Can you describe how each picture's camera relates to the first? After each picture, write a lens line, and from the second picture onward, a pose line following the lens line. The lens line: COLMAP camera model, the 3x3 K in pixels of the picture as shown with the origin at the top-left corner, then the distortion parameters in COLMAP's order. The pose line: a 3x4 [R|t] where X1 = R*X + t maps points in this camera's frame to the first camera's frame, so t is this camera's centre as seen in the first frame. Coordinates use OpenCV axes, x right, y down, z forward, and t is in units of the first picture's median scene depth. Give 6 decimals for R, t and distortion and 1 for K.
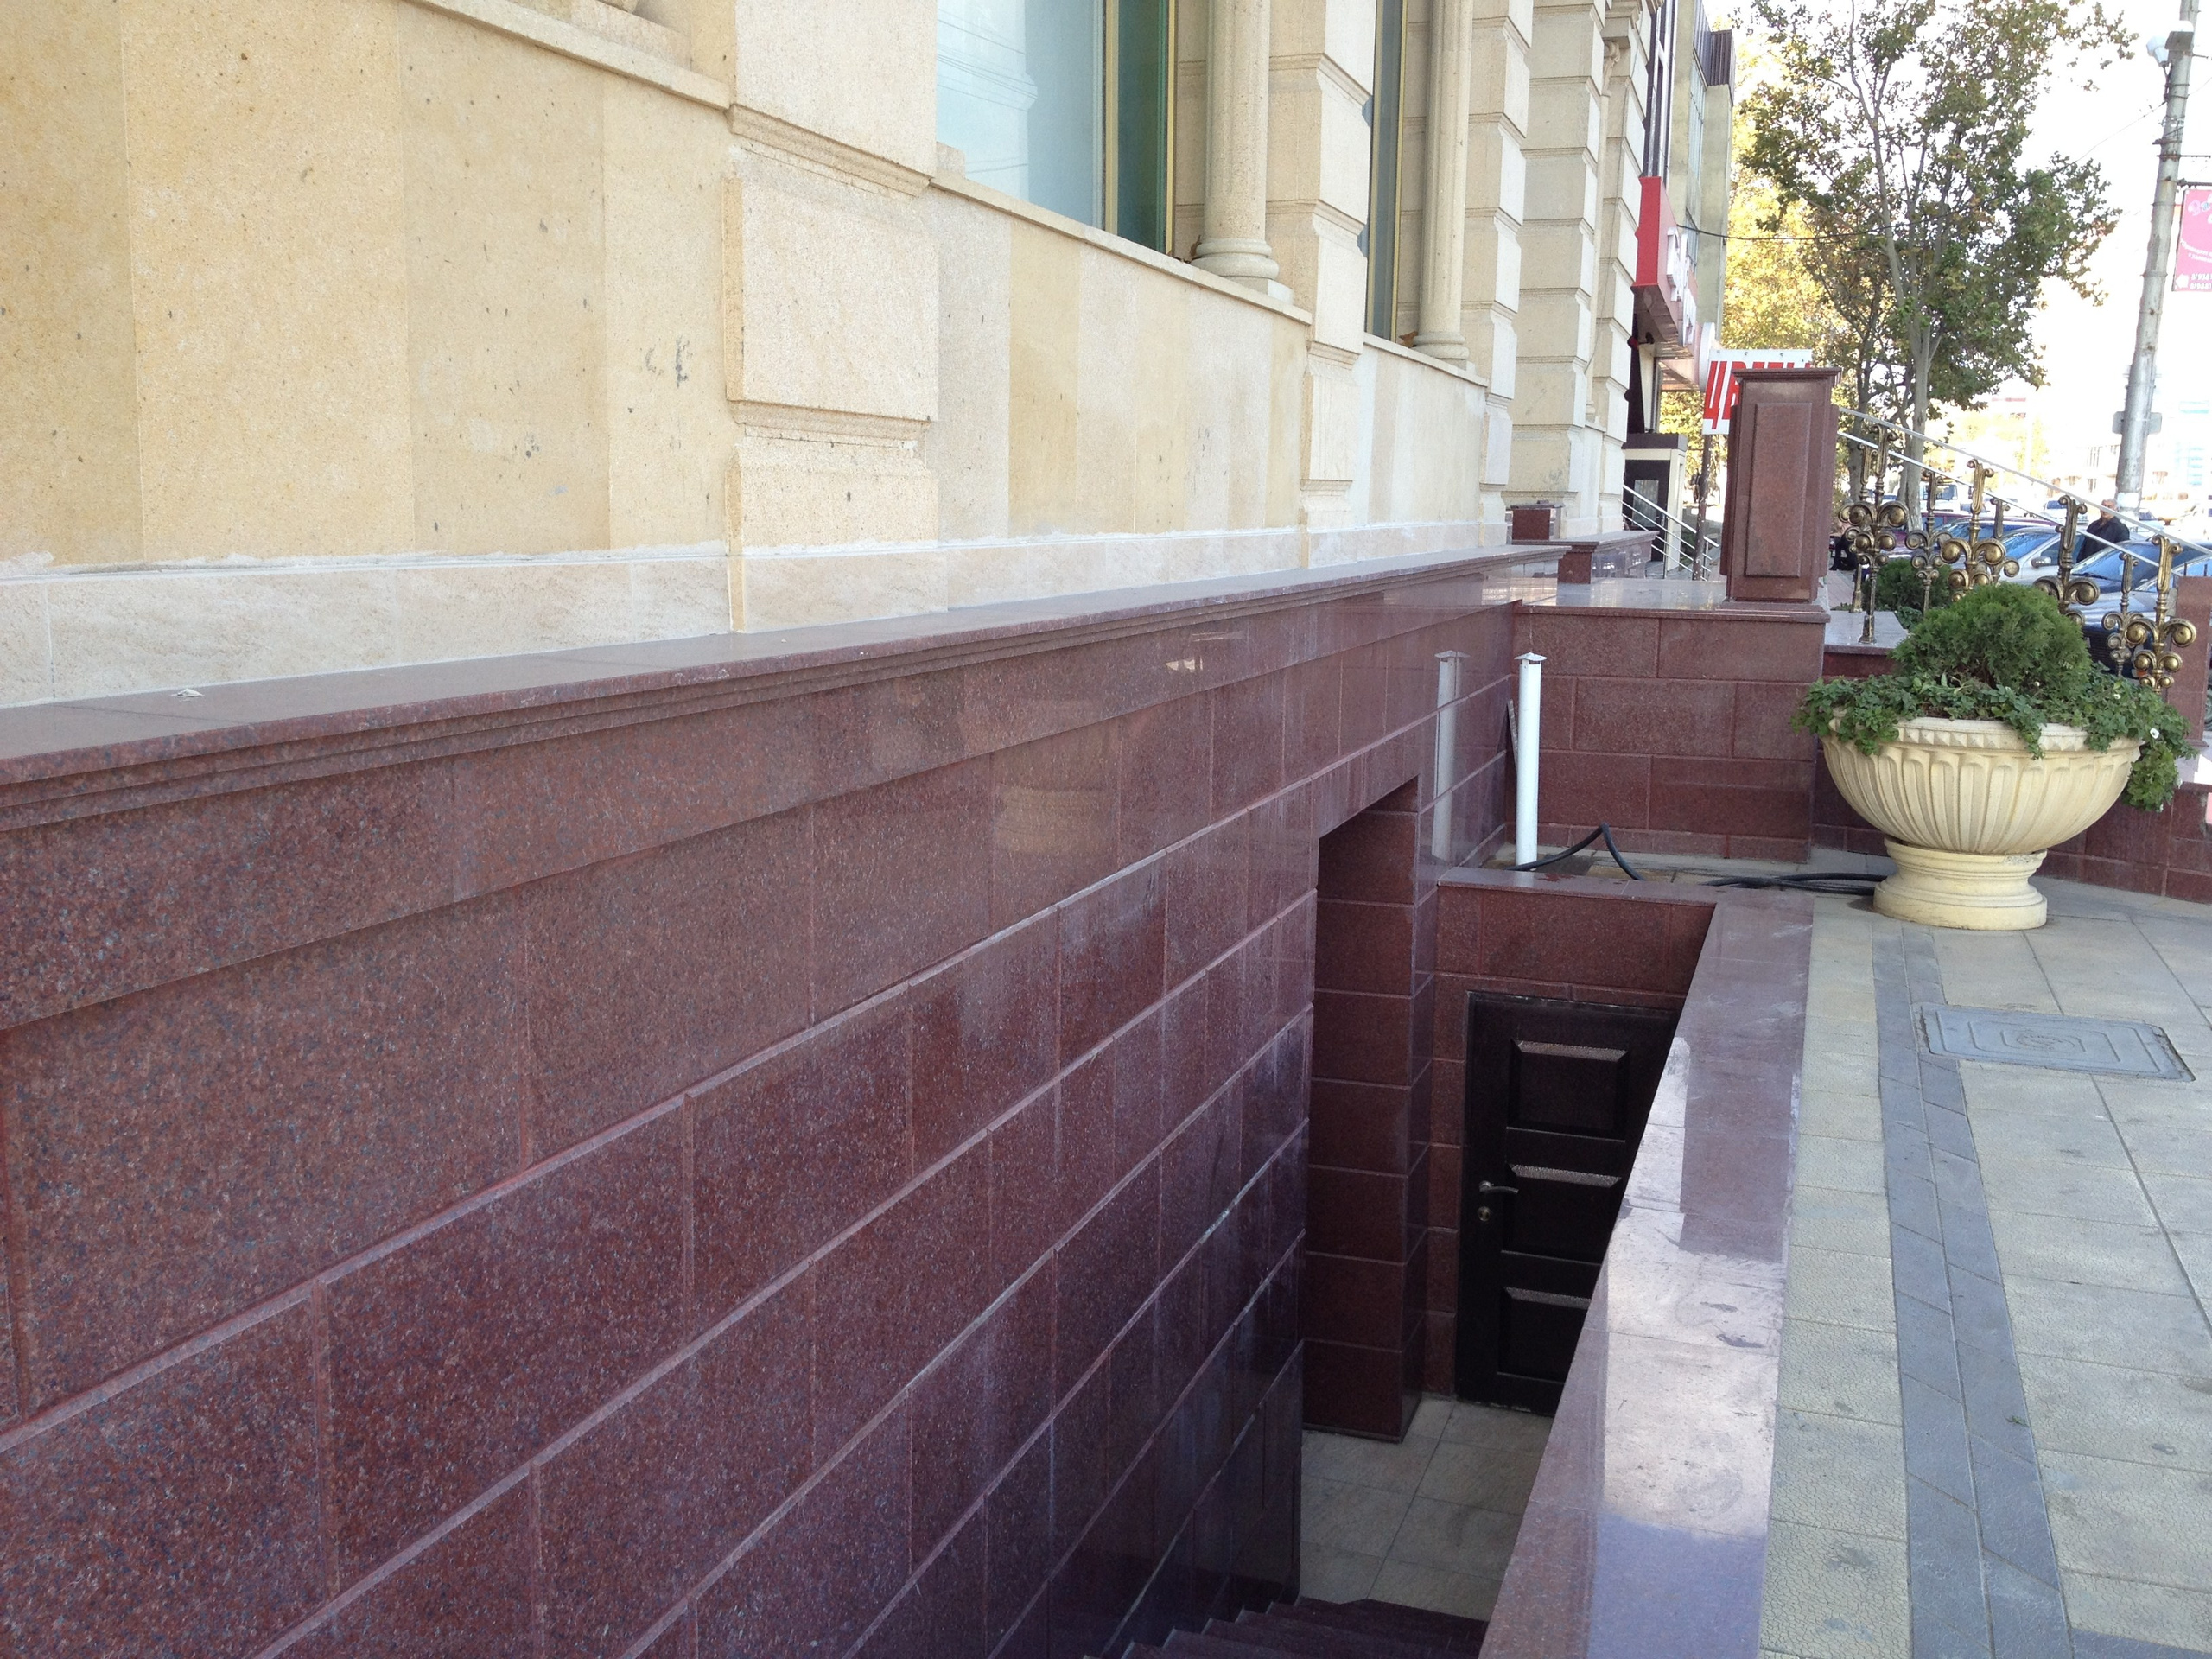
lens RADIAL K [[1997.4, 0, 1093.4], [0, 1997.4, 838.1], [0, 0, 1]] dist [0.124031, -0.219524]
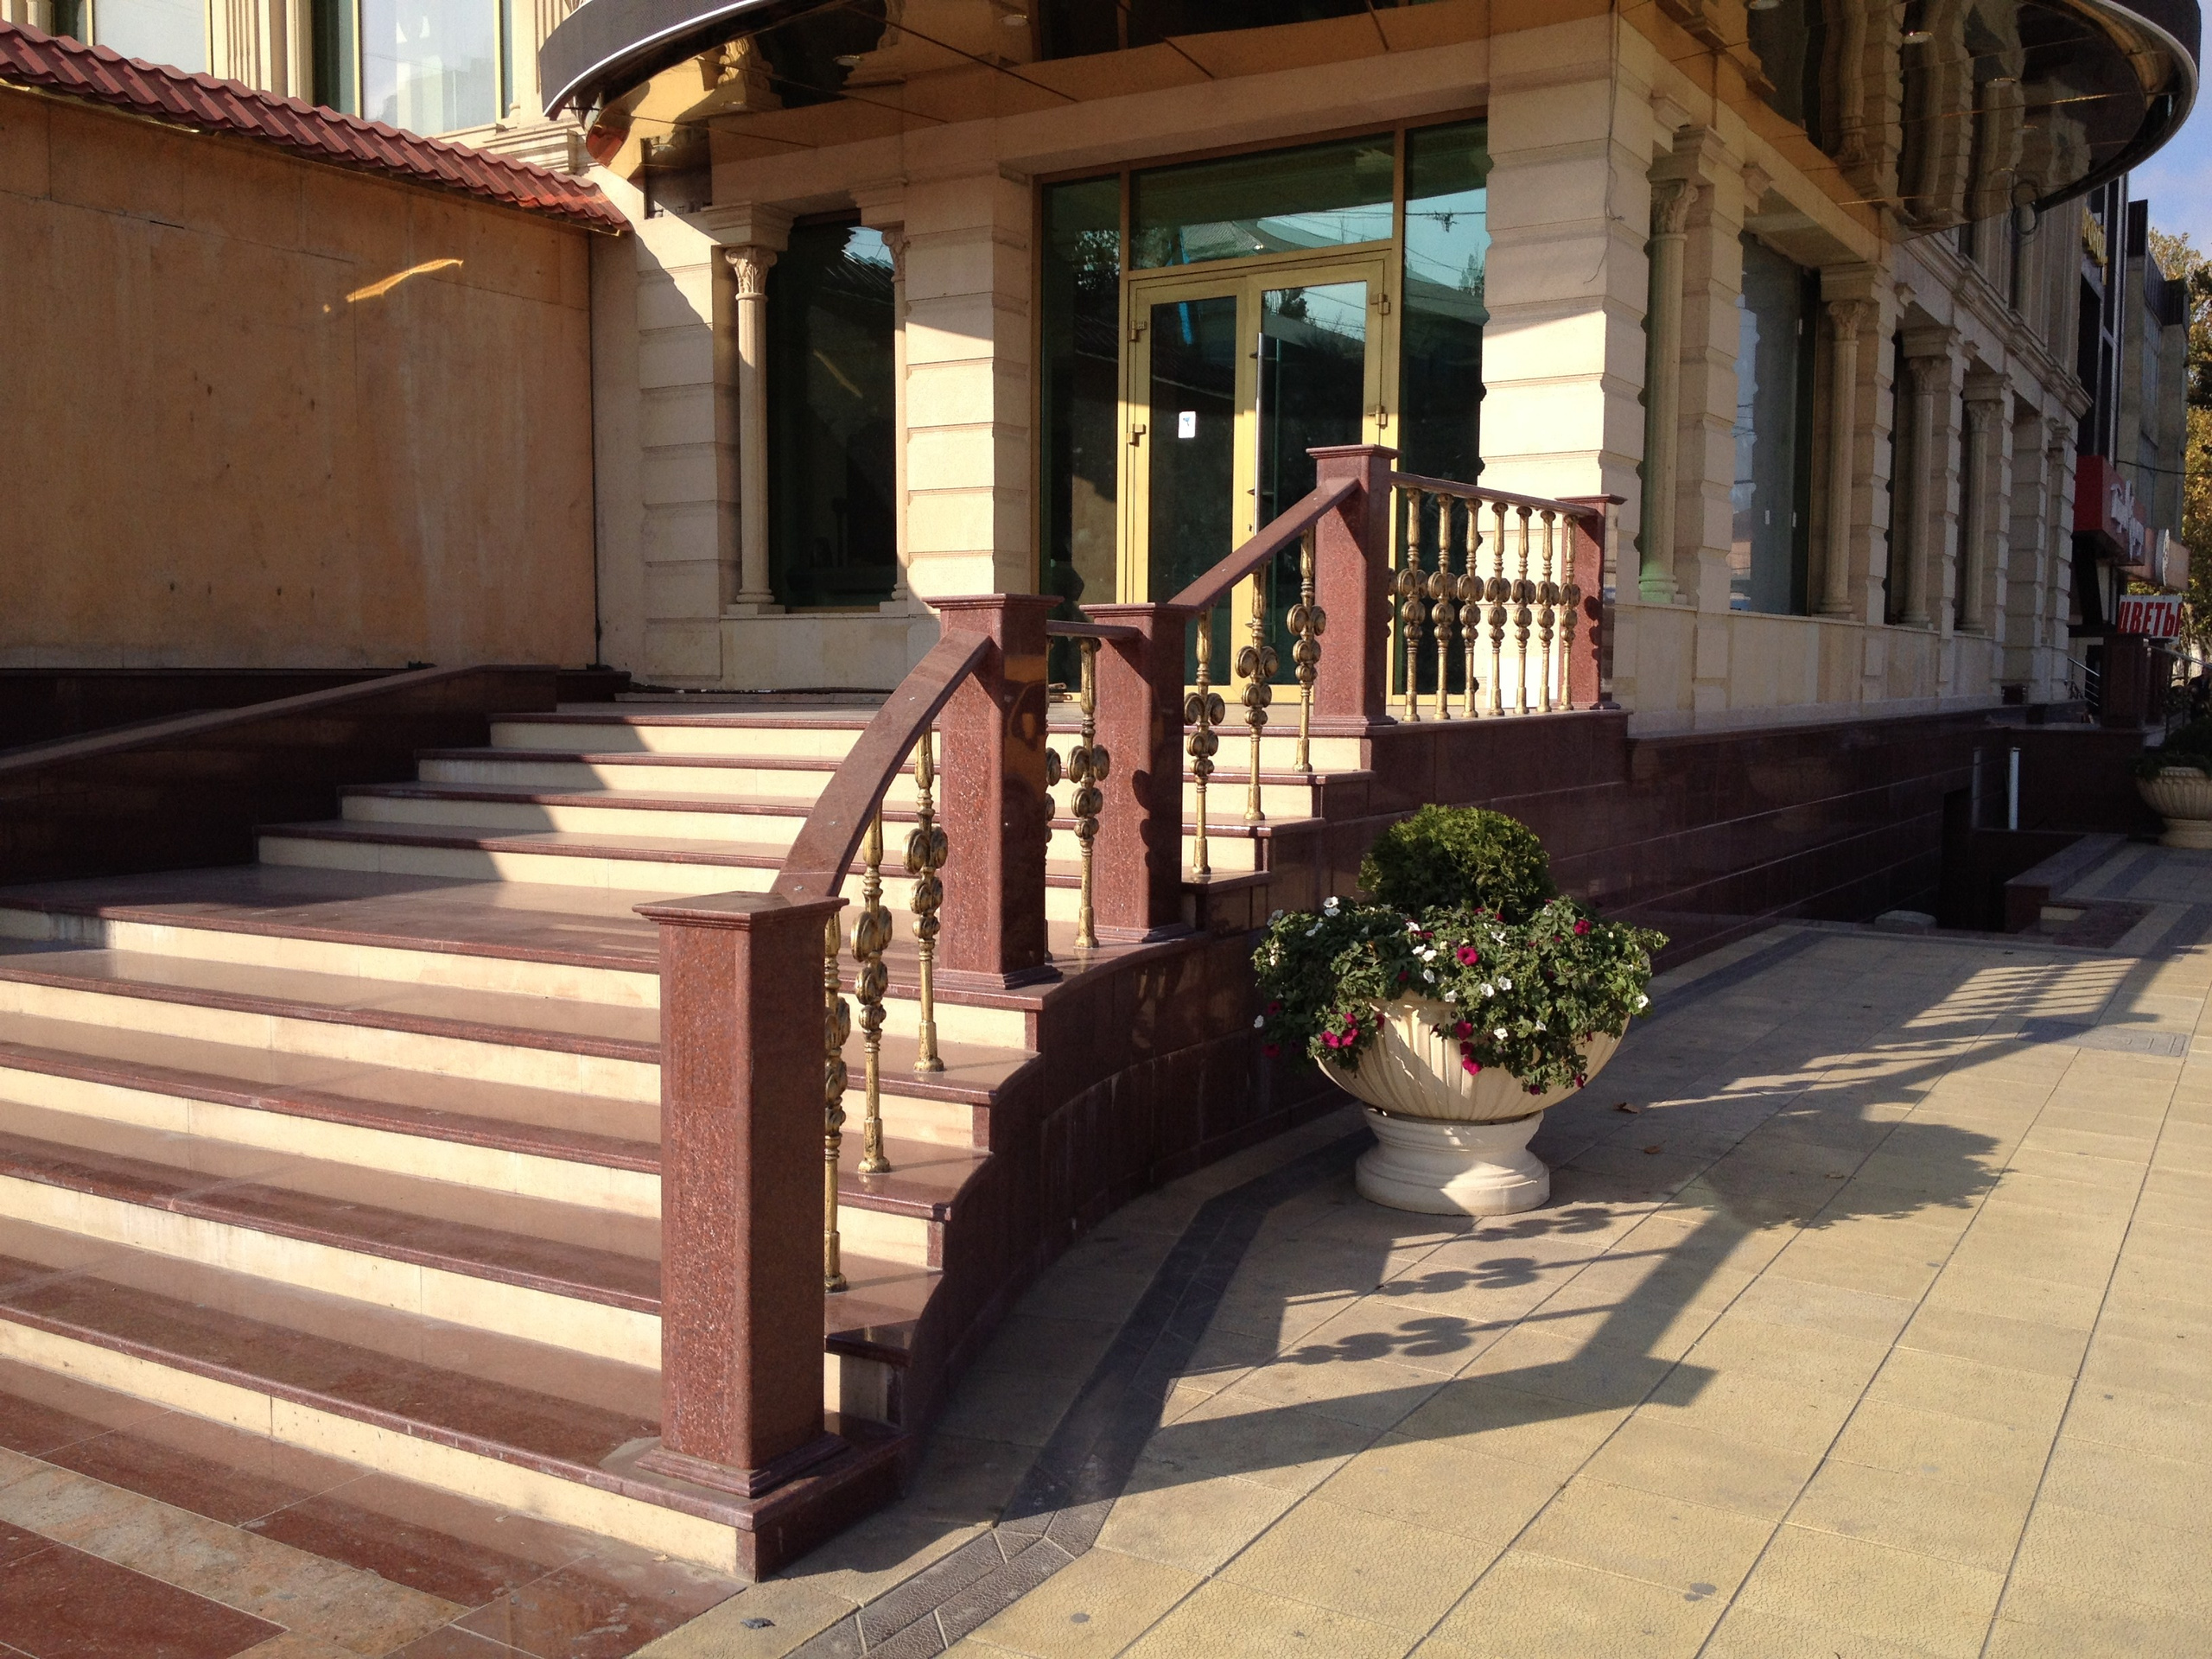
lens RADIAL K [[1997.4, 0, 1093.4], [0, 1997.4, 838.1], [0, 0, 1]] dist [0.124031, -0.219524]
pose [[0.978214, 0.010813, -0.207315, -0.435509], [-0.028321, 0.996257, -0.081673, 0.299412], [0.205656, 0.085765, 0.974859, -1.943382]]
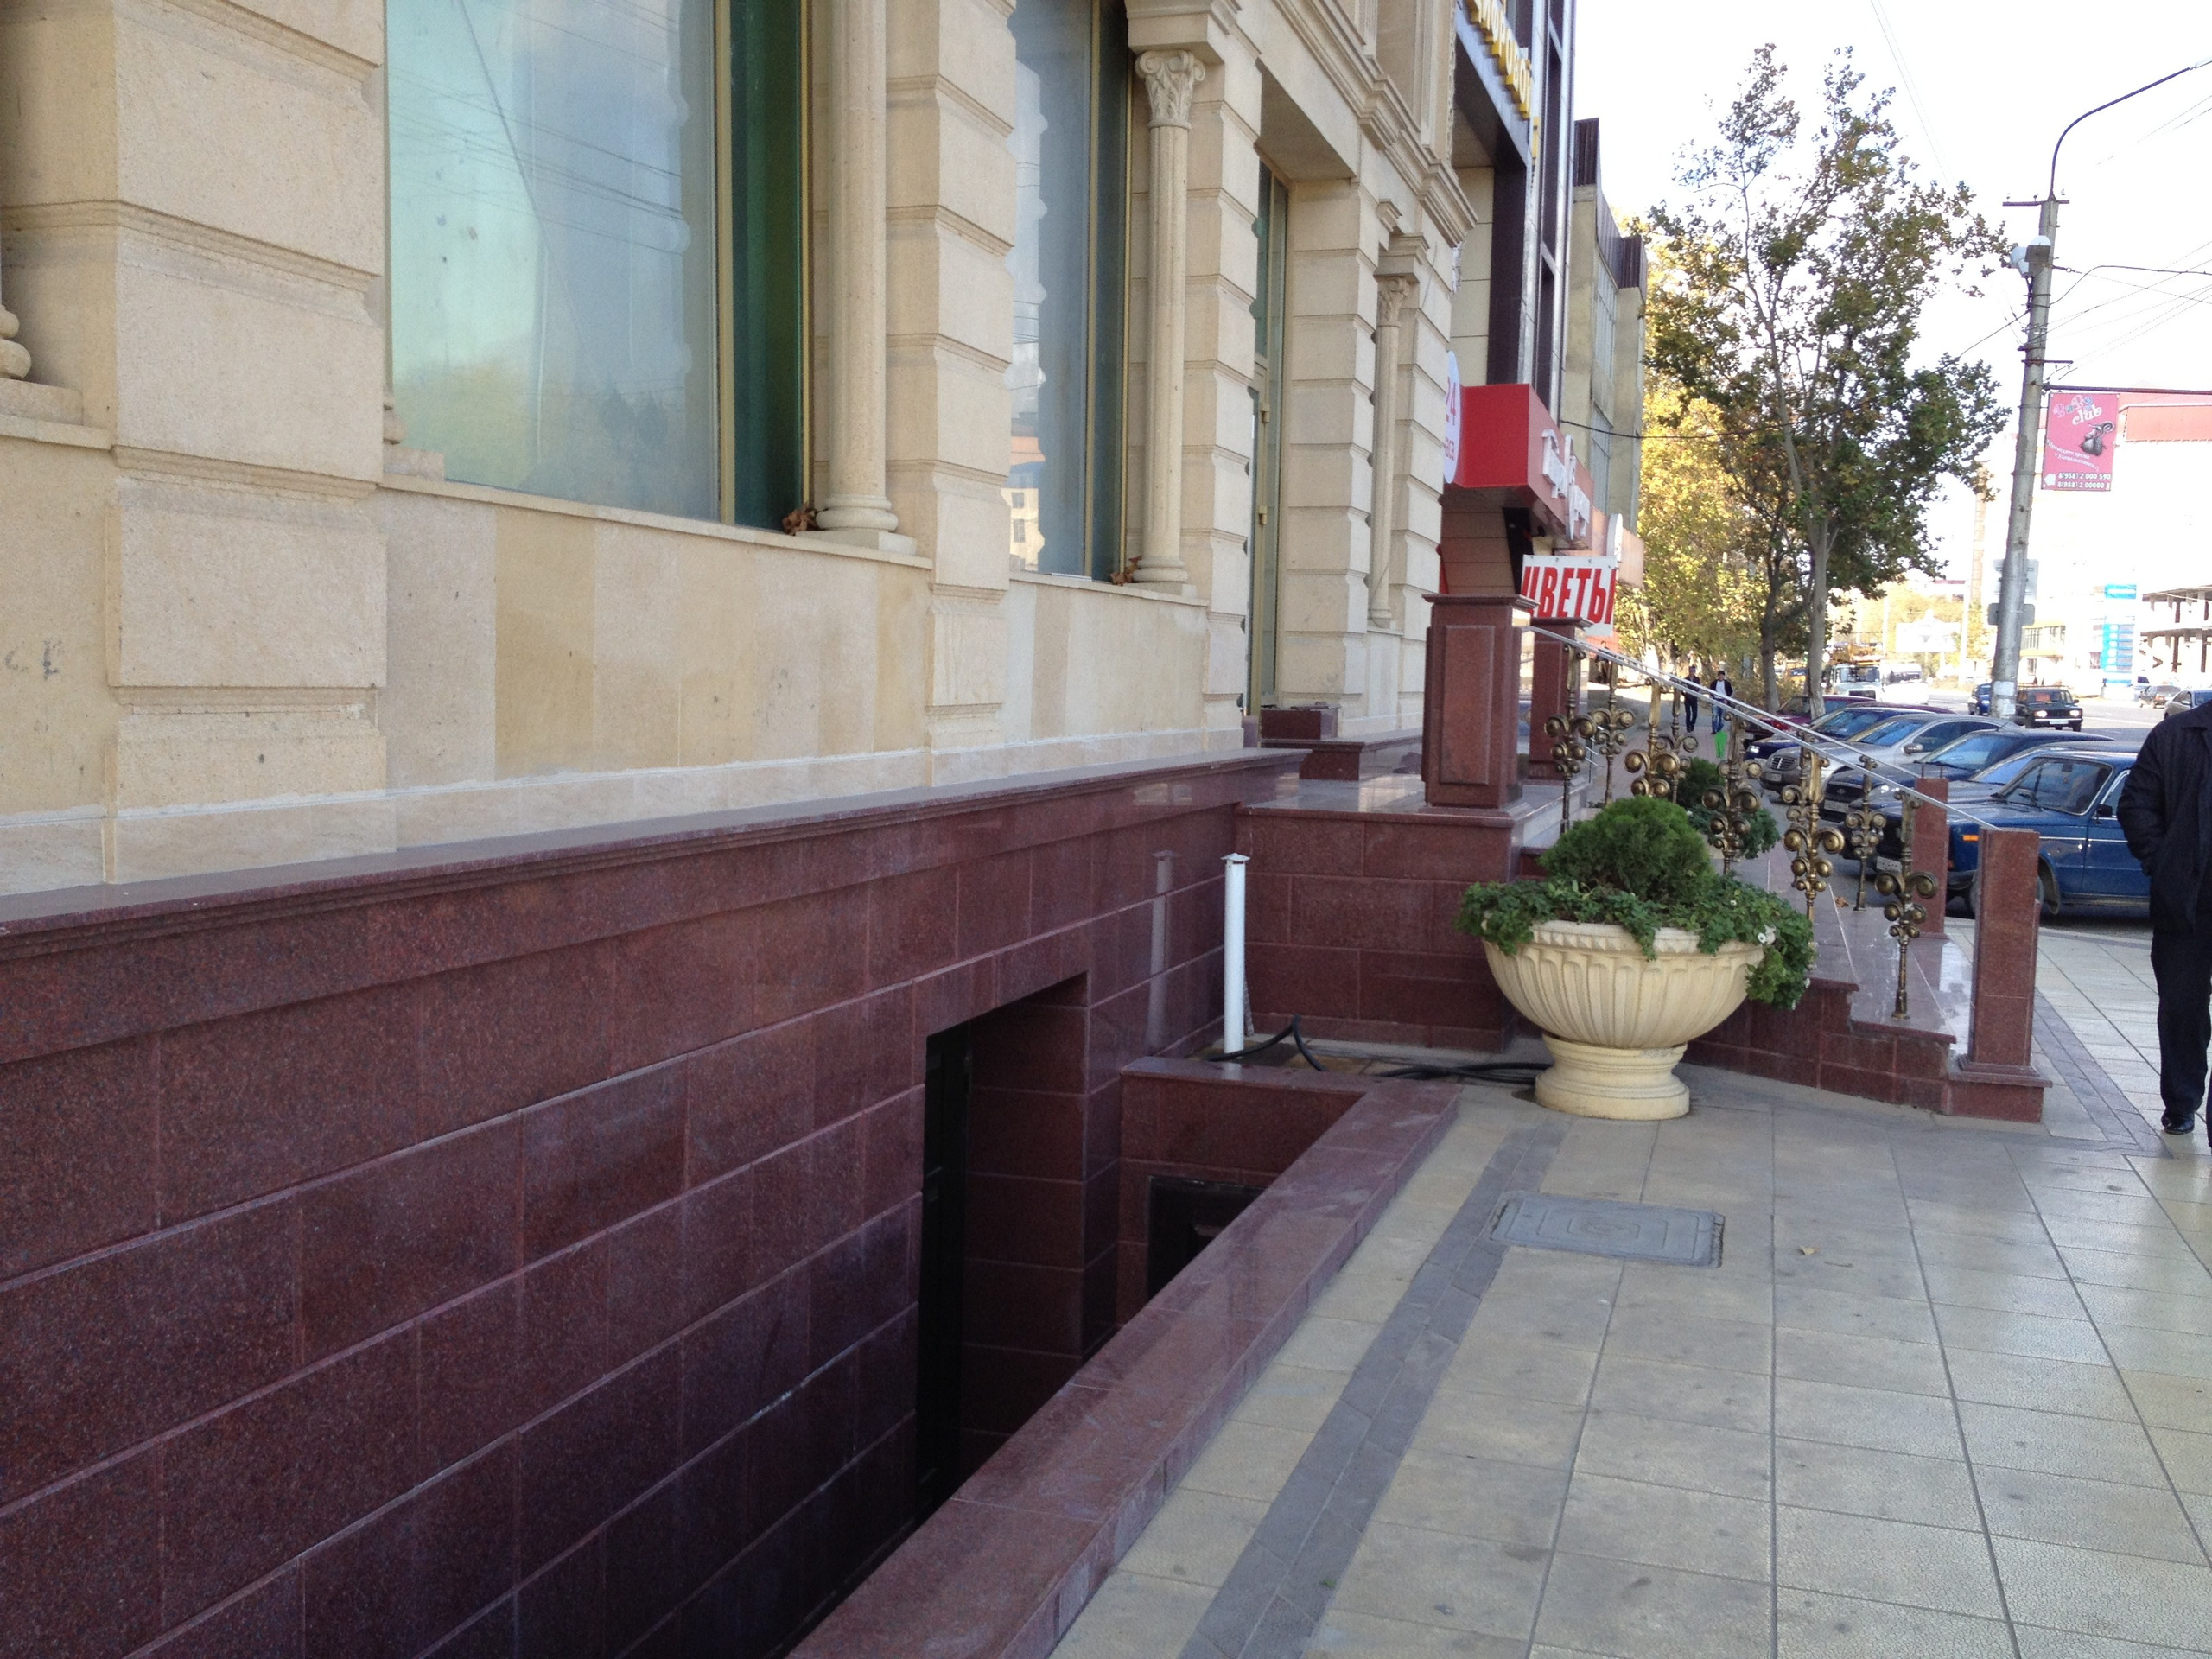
lens RADIAL K [[1997.8, 0, 1095.2], [0, 1997.8, 828.2], [0, 0, 1]] dist [0.181649, -0.402848]
pose [[0.999850, 0.004663, 0.016675, 0.146714], [-0.003168, 0.996064, -0.088583, -0.012772], [-0.017022, 0.088517, 0.995929, -0.071169]]
